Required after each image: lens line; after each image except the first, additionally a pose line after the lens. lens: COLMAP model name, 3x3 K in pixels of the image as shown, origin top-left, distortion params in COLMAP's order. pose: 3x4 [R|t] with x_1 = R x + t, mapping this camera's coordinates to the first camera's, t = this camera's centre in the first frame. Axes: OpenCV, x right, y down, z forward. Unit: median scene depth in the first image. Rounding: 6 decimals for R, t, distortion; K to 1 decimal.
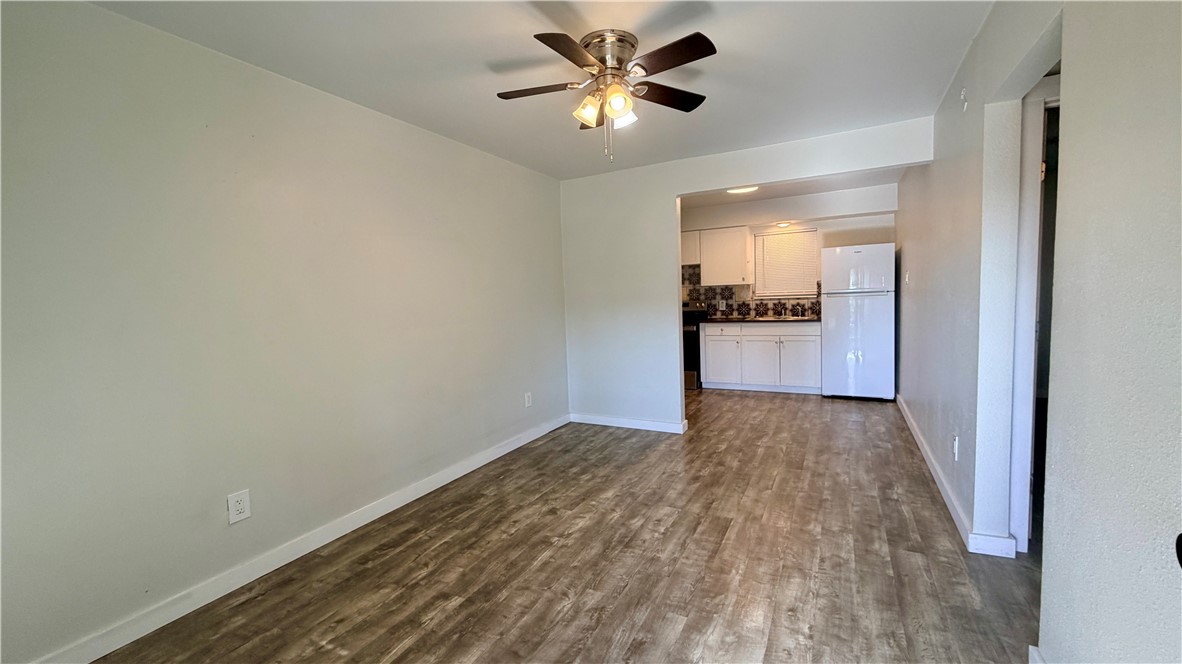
lens RADIAL K [[470.7, 0, 591.0], [0, 470.7, 332.0], [0, 0, 1]] dist [0.000552, -0.000036]
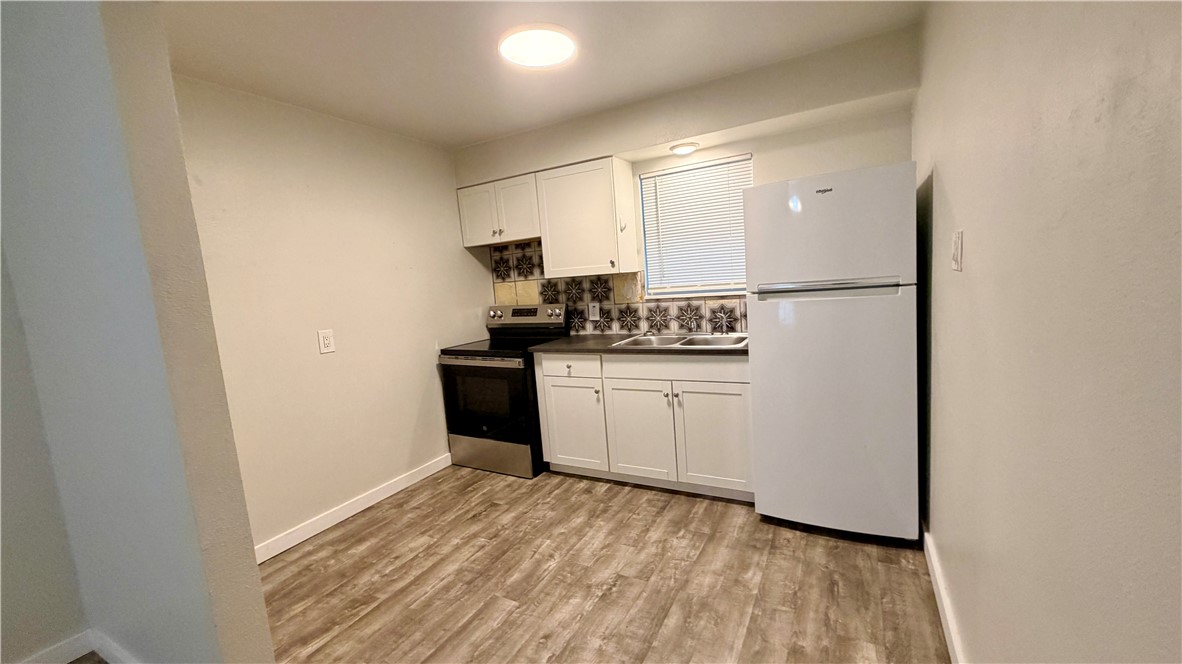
lens RADIAL K [[470.7, 0, 591.0], [0, 470.7, 332.0], [0, 0, 1]] dist [0.000552, -0.000036]
pose [[0.999075, -0.037974, -0.020195, 0.504872], [0.038823, 0.998301, 0.043455, -0.100376], [0.018511, -0.044199, 0.998851, 0.798750]]
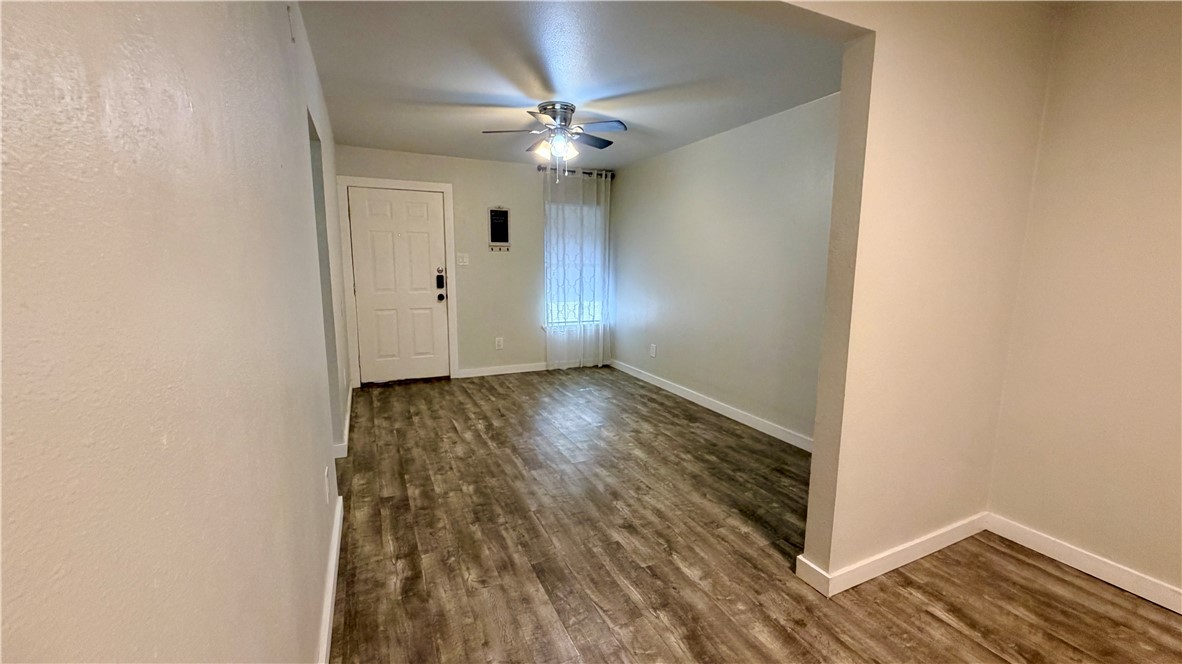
lens RADIAL K [[470.7, 0, 591.0], [0, 470.7, 332.0], [0, 0, 1]] dist [0.000552, -0.000036]
pose [[-0.597767, 0.152457, -0.787039, 0.791131], [-0.046023, 0.973605, 0.223551, -0.146925], [0.800347, 0.169854, -0.574973, 1.277318]]
